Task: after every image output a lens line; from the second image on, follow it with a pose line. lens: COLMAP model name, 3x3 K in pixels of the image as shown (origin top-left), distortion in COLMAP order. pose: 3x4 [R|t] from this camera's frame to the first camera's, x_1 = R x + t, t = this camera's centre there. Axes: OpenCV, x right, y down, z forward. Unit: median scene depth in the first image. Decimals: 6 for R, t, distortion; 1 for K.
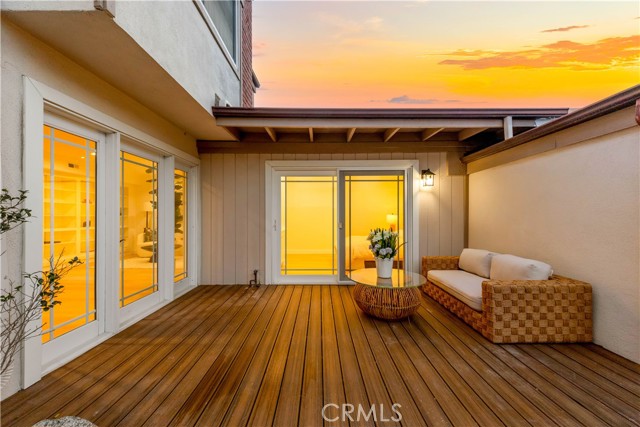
lens RADIAL K [[243.4, 0, 314.3], [0, 243.4, 216.5], [0, 0, 1]] dist [0.004335, -0.000482]
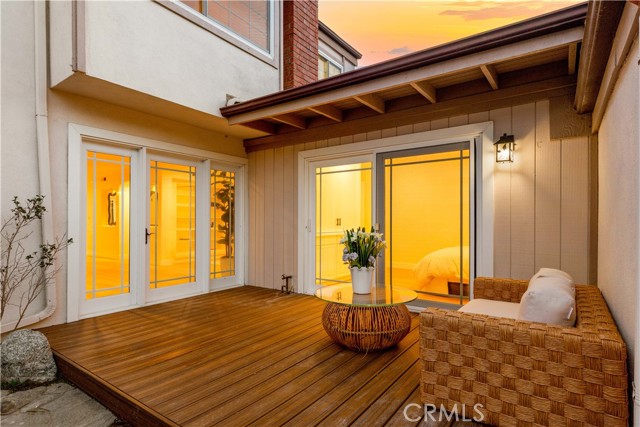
lens RADIAL K [[324.5, 0, 317.8], [0, 324.5, 219.9], [0, 0, 1]] dist [0.002936, 0.004447]
pose [[0.824631, -0.000846, -0.565671, 0.543246], [-0.001707, 0.999991, -0.003984, 0.021759], [0.565669, 0.004250, 0.824622, 0.076450]]
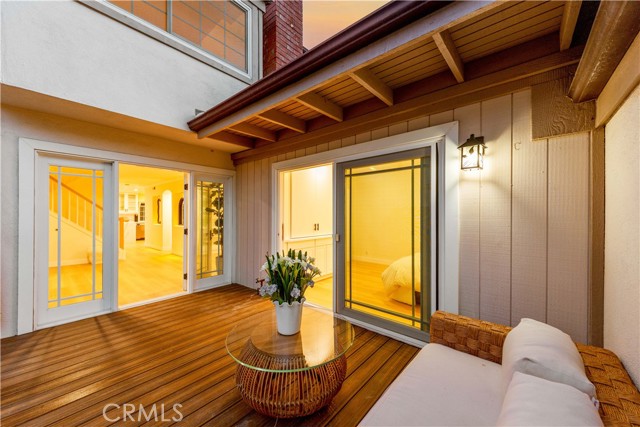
lens RADIAL K [[232.1, 0, 317.8], [0, 232.1, 215.7], [0, 0, 1]] dist [0.005458, -0.001059]
pose [[0.774161, 0.002124, -0.632985, 0.526879], [-0.002259, 0.999997, 0.000593, -0.030739], [0.632985, 0.000971, 0.774164, 0.438261]]
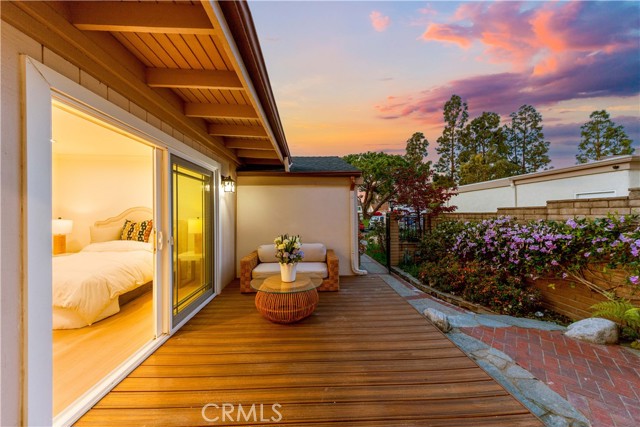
lens RADIAL K [[229.3, 0, 314.9], [0, 229.3, 210.2], [0, 0, 1]] dist [0.003717, -0.001061]
pose [[-0.040798, 0.012627, 0.999088, -0.525269], [0.009965, 0.999876, -0.012230, -0.032646], [-0.999118, 0.009457, -0.040919, 0.681527]]
